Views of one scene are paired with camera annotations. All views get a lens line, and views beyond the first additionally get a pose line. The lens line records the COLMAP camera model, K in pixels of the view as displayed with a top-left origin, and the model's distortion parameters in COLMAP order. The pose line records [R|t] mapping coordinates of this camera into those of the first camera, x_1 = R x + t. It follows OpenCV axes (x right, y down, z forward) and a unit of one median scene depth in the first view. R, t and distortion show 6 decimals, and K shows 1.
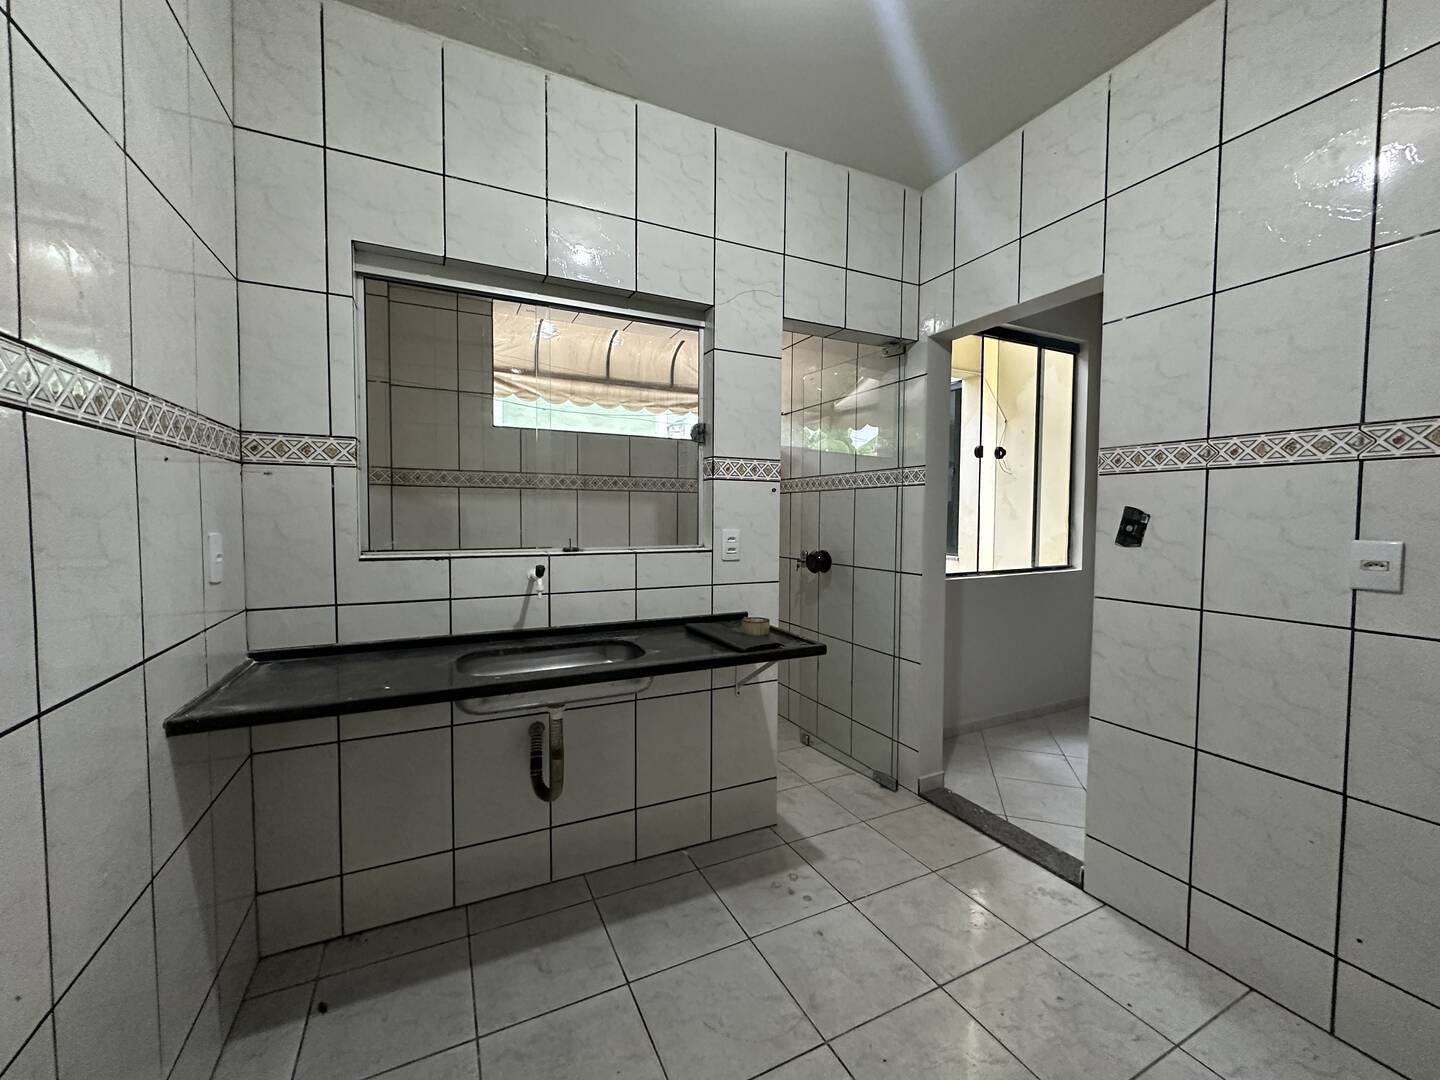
lens RADIAL K [[565.3, 0, 730.6], [0, 565.3, 538.3], [0, 0, 1]] dist [0.000663, 0.000139]
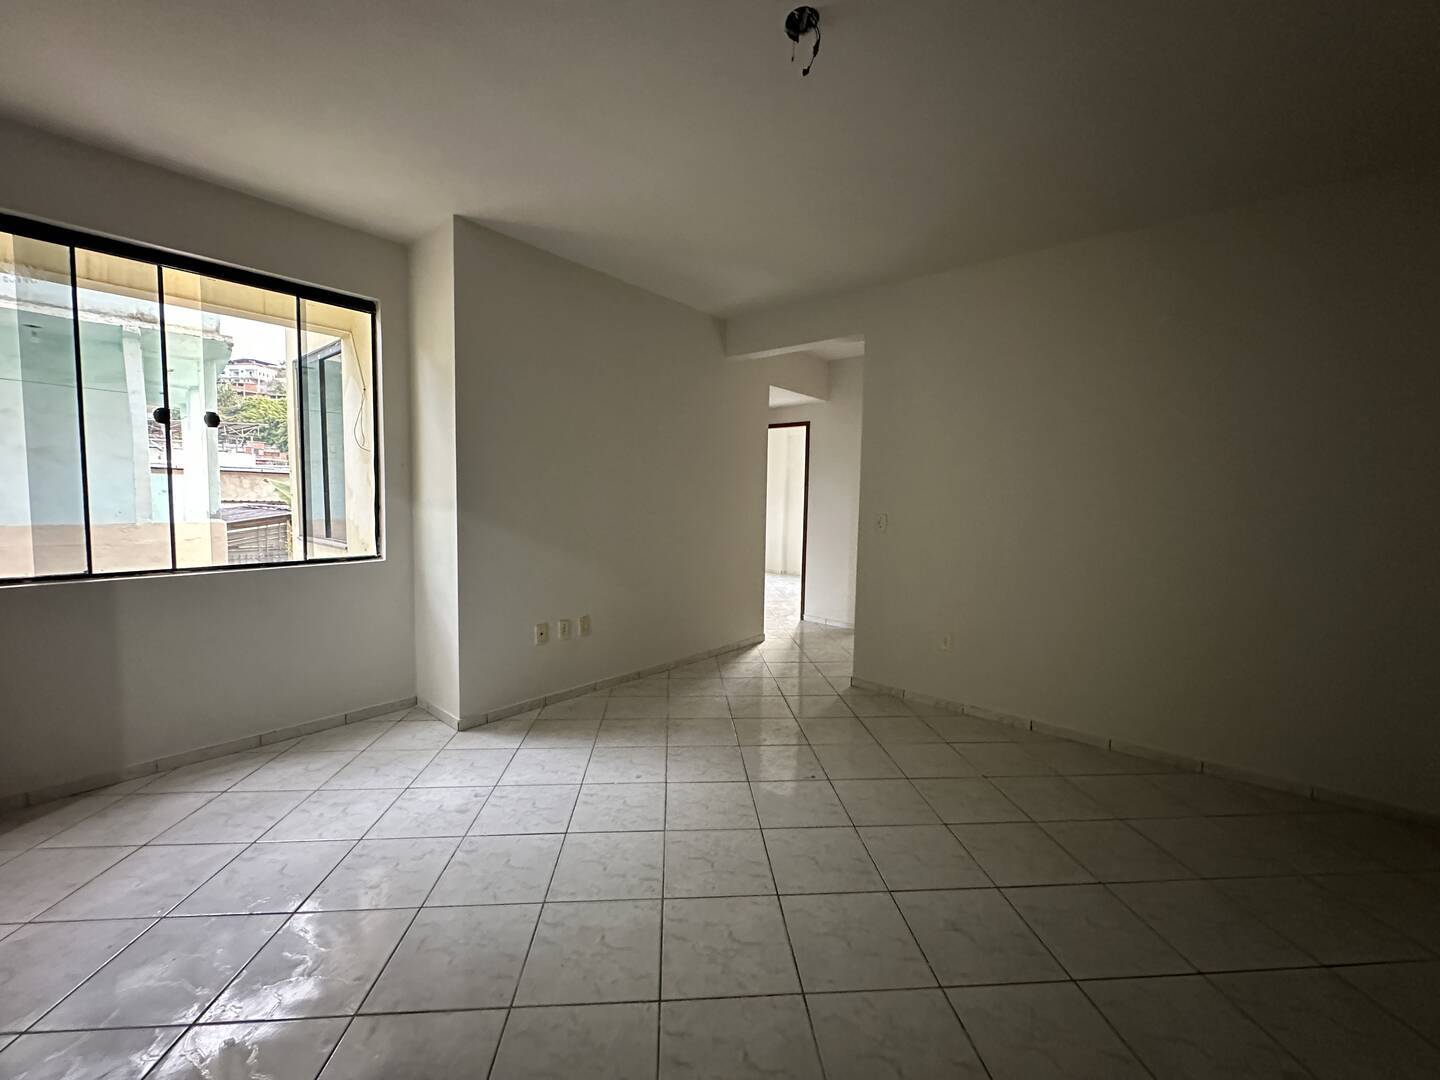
lens RADIAL K [[565.3, 0, 726.0], [0, 565.3, 535.3], [0, 0, 1]] dist [0.002135, -0.000086]
pose [[0.918528, -0.013266, 0.395134, 0.831914], [0.000283, 0.999459, 0.032897, -0.013522], [-0.395357, -0.030105, 0.918034, -0.027687]]
